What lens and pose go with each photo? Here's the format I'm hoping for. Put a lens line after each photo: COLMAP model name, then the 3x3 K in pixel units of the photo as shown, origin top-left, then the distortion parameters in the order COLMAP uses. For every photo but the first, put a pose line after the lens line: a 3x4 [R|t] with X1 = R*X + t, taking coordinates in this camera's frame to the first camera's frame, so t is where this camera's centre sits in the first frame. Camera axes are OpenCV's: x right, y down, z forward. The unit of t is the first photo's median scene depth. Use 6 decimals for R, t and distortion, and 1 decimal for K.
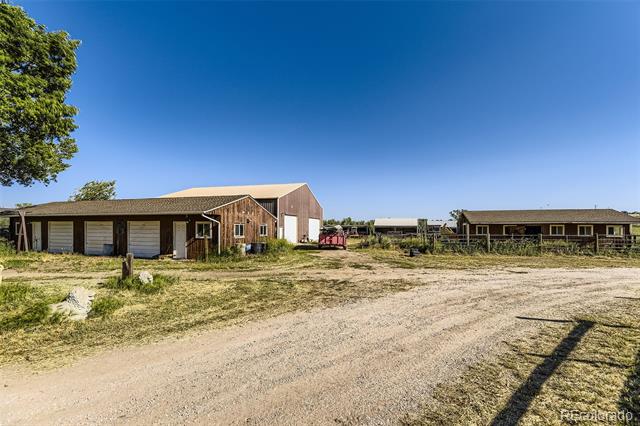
lens RADIAL K [[258.3, 0, 320.8], [0, 258.3, 229.3], [0, 0, 1]] dist [-0.000509, -0.000110]
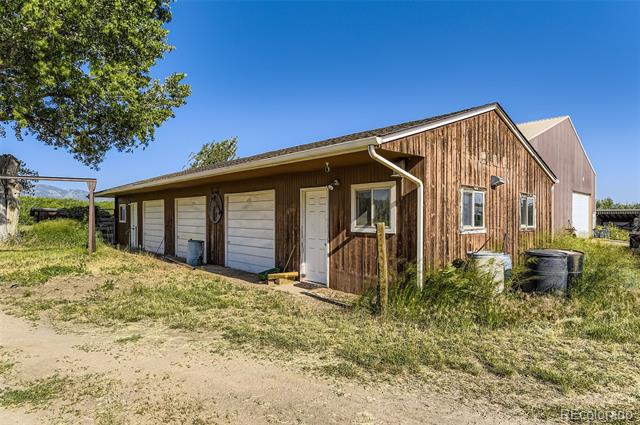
lens RADIAL K [[390.6, 0, 320.0], [0, 390.6, 212.5], [0, 0, 1]] dist [-0.002578, -0.000384]
pose [[0.858238, -0.007781, -0.513194, -0.241635], [-0.001305, 0.999849, -0.017343, 0.016590], [0.513251, 0.015555, 0.858098, 0.507364]]
